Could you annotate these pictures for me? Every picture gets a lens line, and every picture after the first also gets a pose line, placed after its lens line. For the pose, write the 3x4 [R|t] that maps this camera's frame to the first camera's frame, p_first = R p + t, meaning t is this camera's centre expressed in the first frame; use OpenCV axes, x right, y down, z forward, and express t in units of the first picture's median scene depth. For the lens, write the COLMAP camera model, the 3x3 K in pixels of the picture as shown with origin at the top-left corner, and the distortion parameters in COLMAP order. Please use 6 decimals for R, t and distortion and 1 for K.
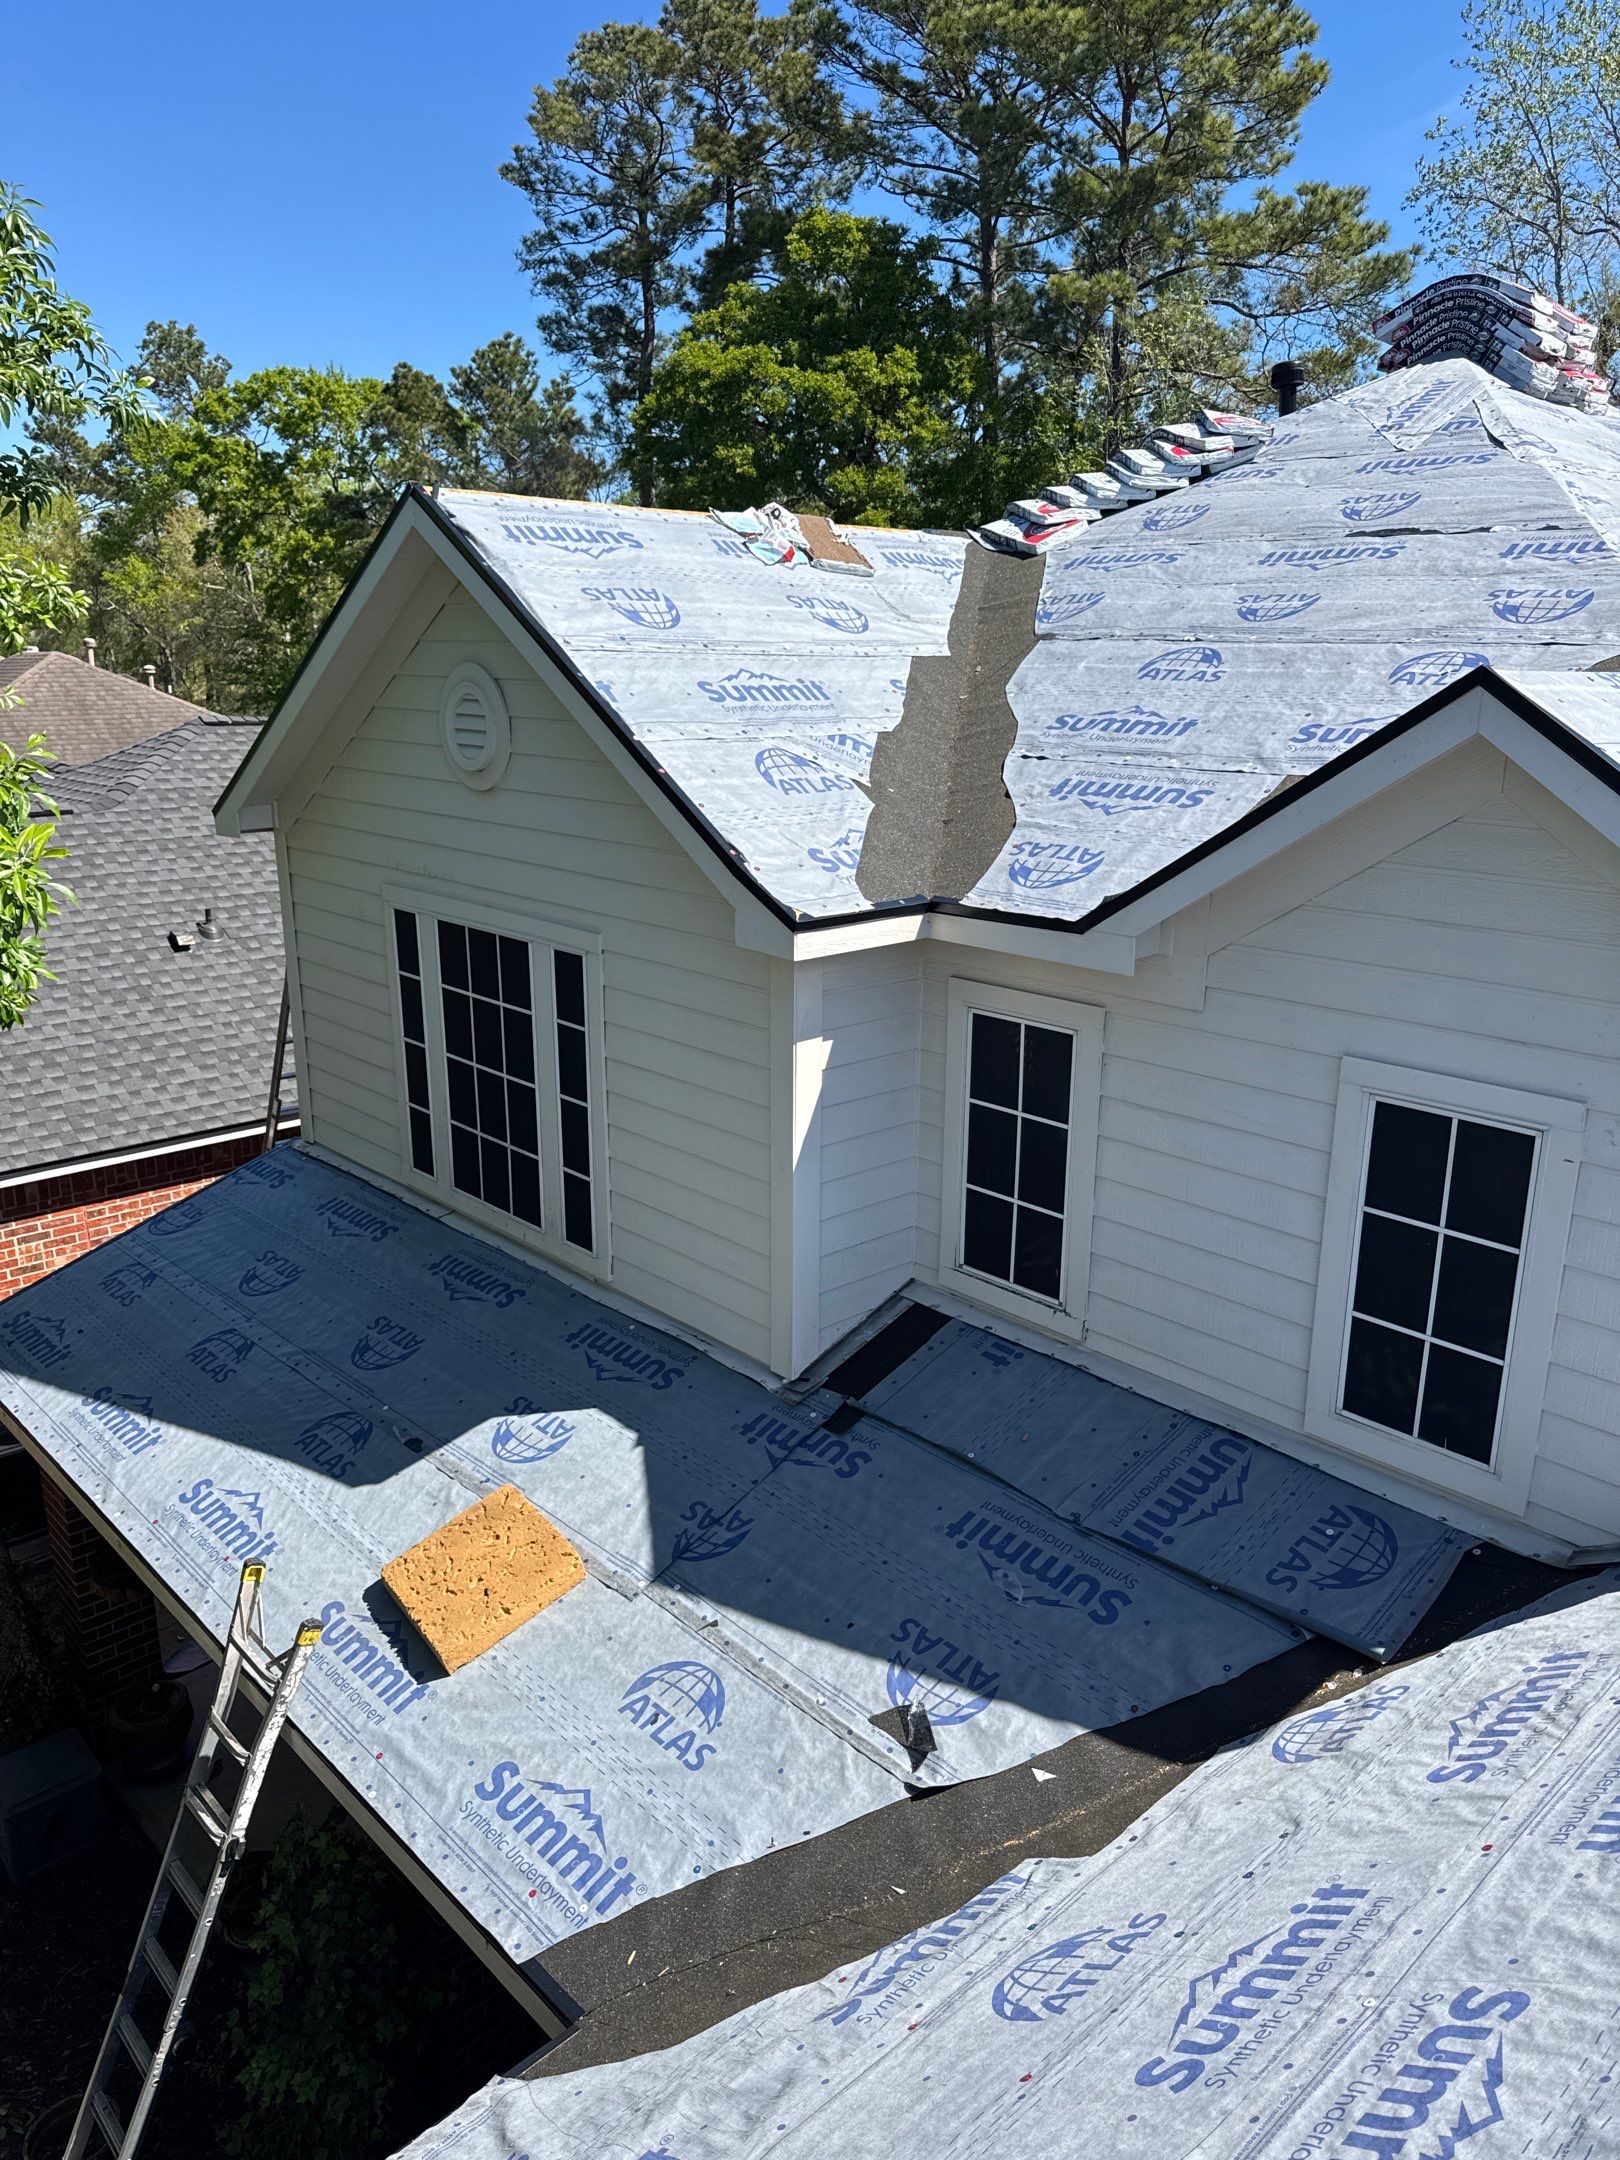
lens RADIAL K [[1541.0, 0, 805.9], [0, 1541.0, 1100.5], [0, 0, 1]] dist [0.027884, -0.029693]
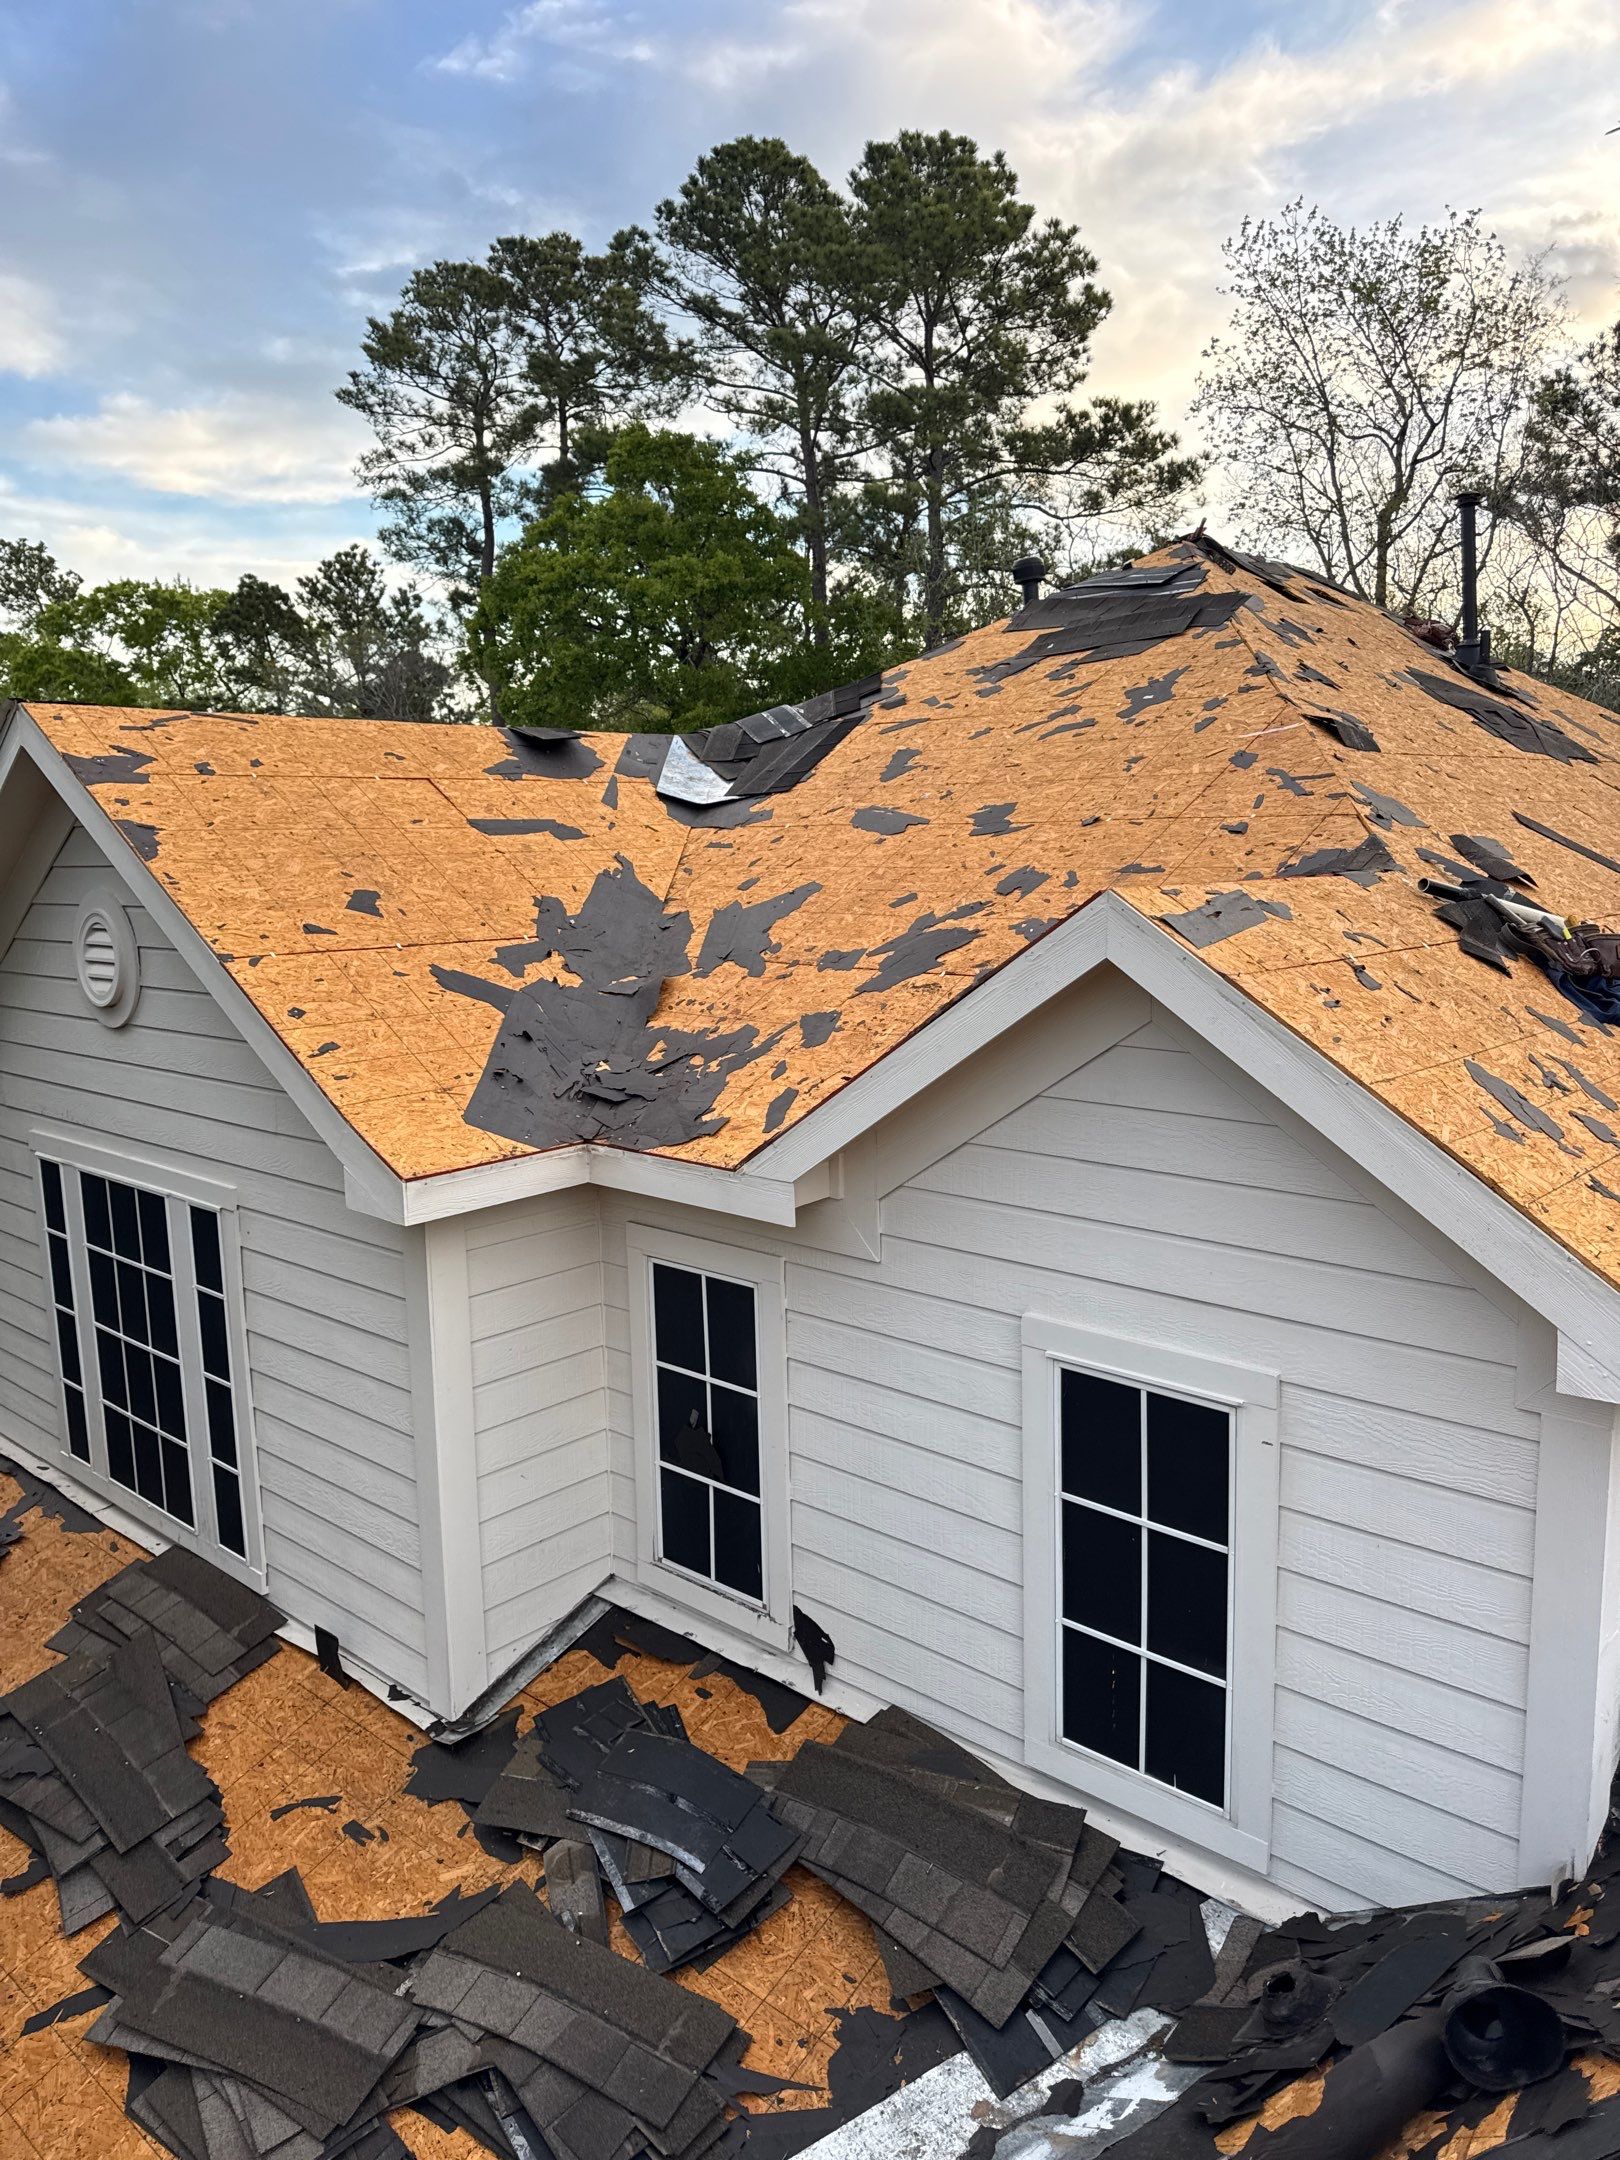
lens RADIAL K [[1541.0, 0, 806.8], [0, 1541.0, 1089.0], [0, 0, 1]] dist [0.027884, -0.029693]
pose [[0.996154, -0.043649, 0.075972, 0.120386], [0.052326, 0.991841, -0.116250, -0.043741], [-0.070278, 0.119778, 0.990310, 0.102391]]
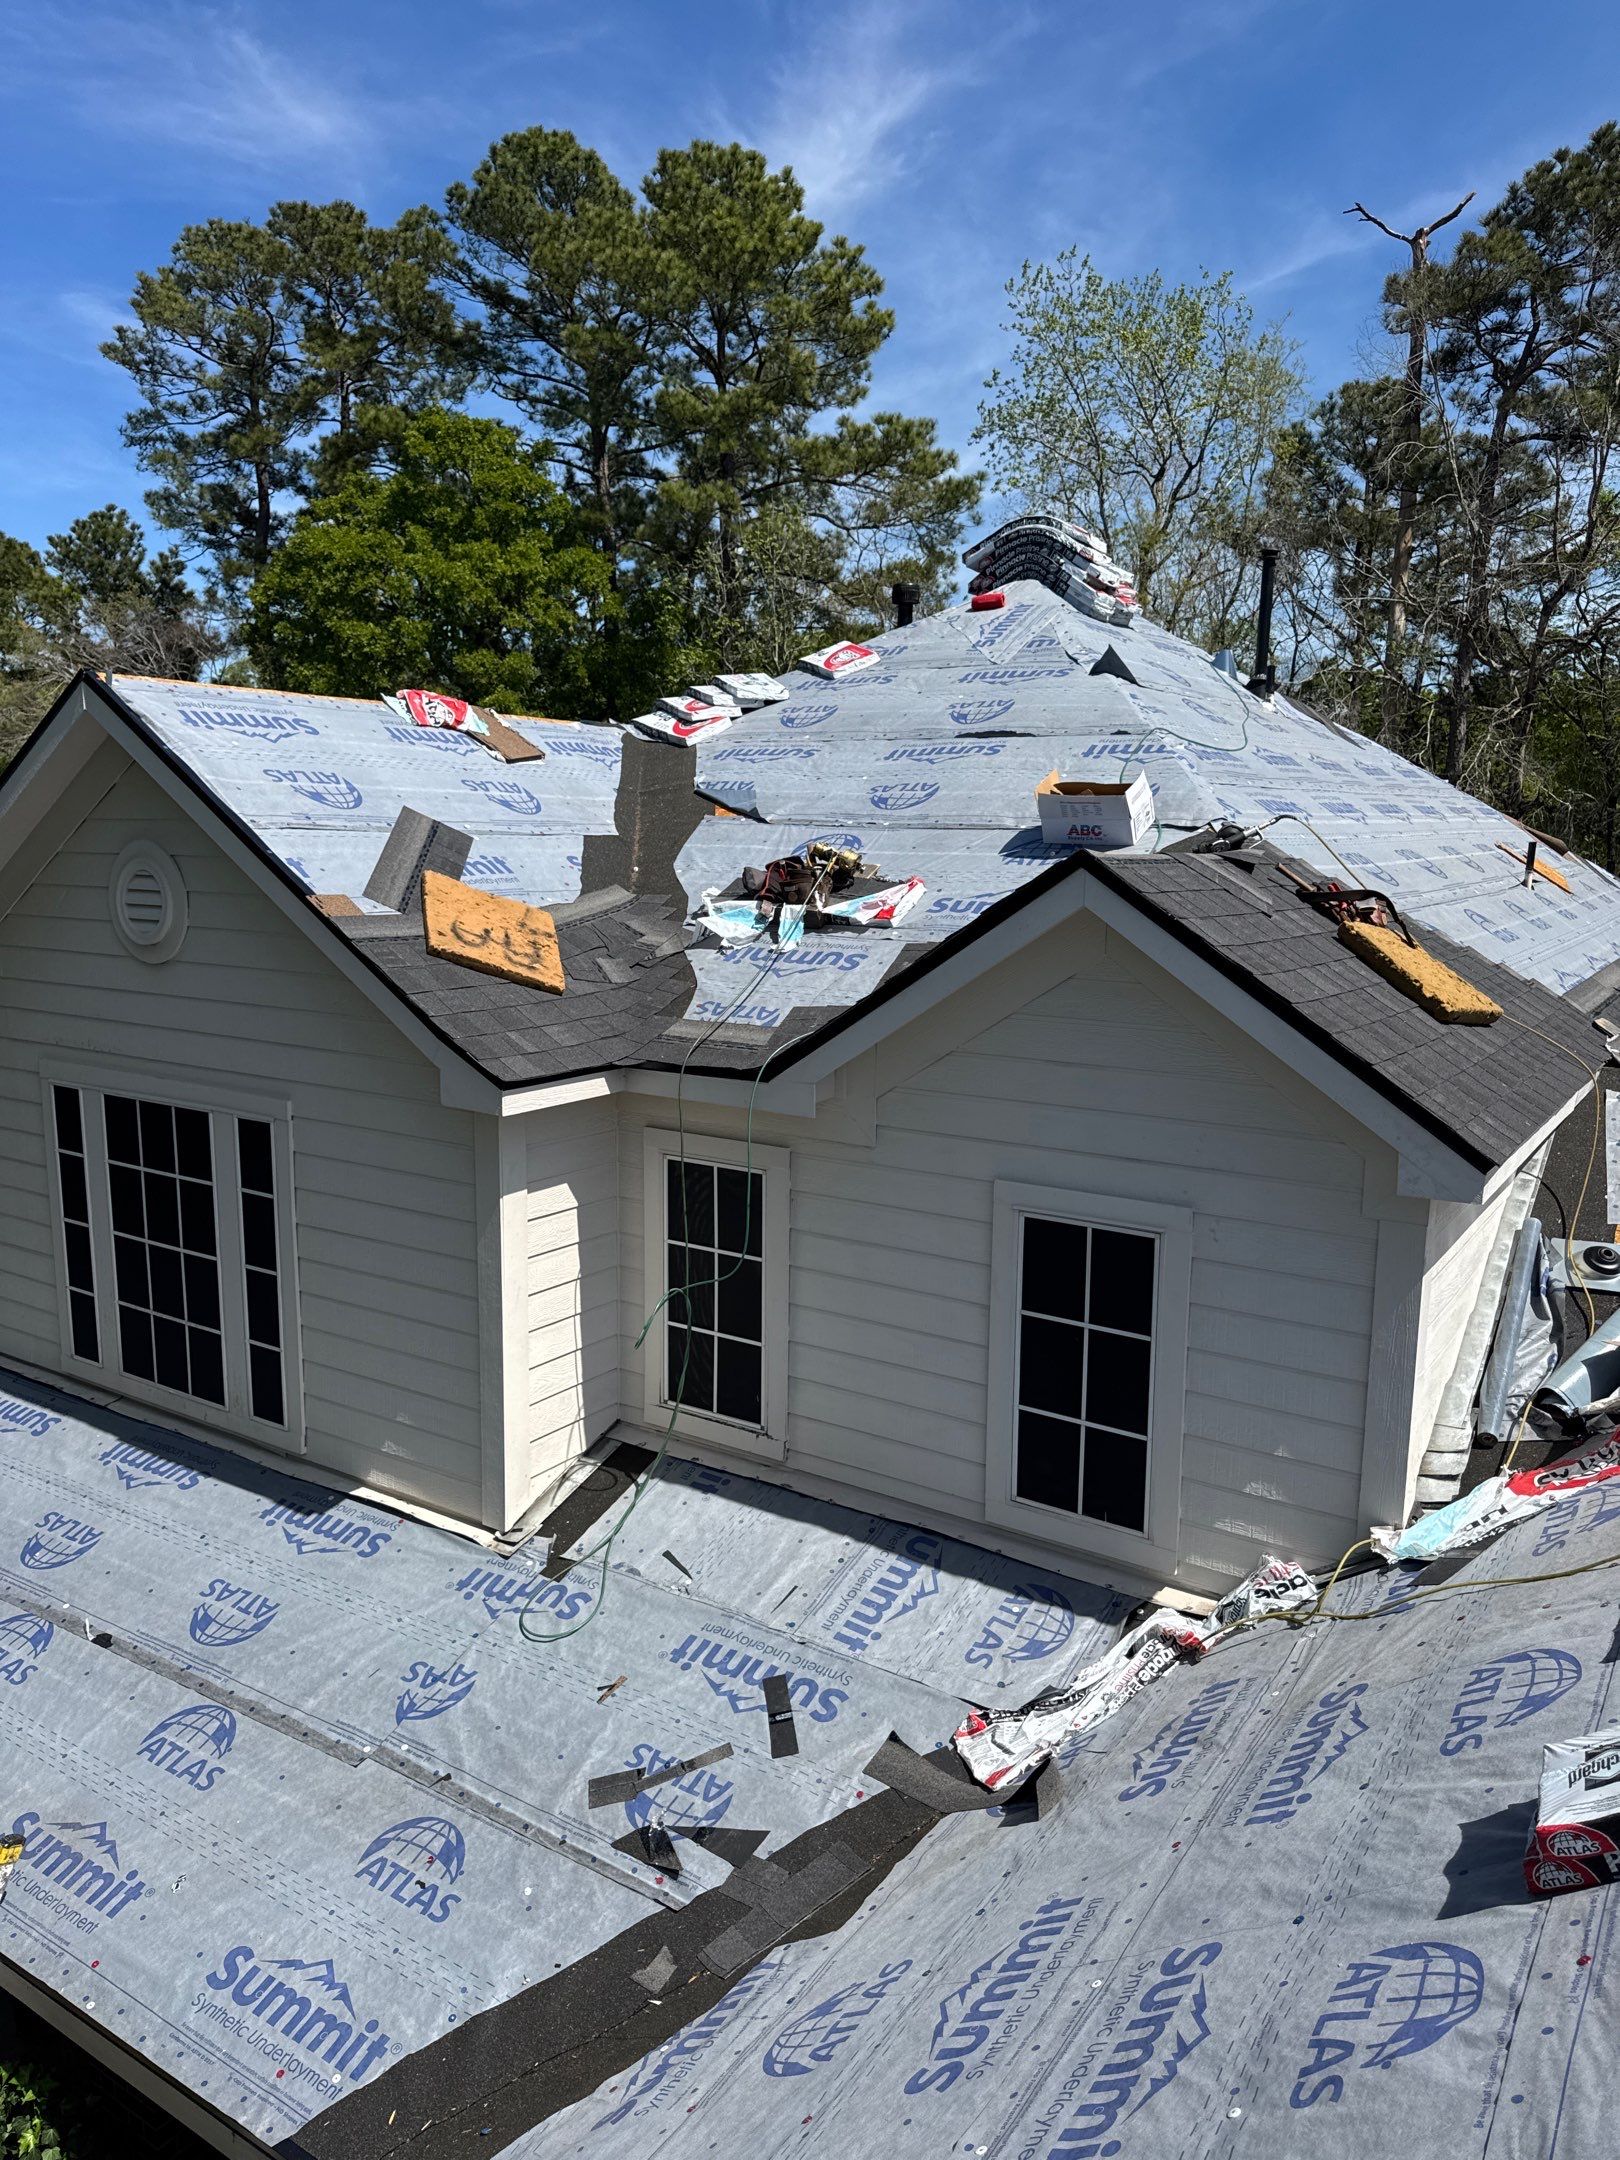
lens RADIAL K [[1541.0, 0, 810.8], [0, 1541.0, 1091.5], [0, 0, 1]] dist [0.027884, -0.029693]
pose [[0.971911, -0.037135, 0.232401, -0.034065], [0.062452, 0.992766, -0.102543, 0.010470], [-0.226912, 0.114177, 0.967199, -0.057814]]
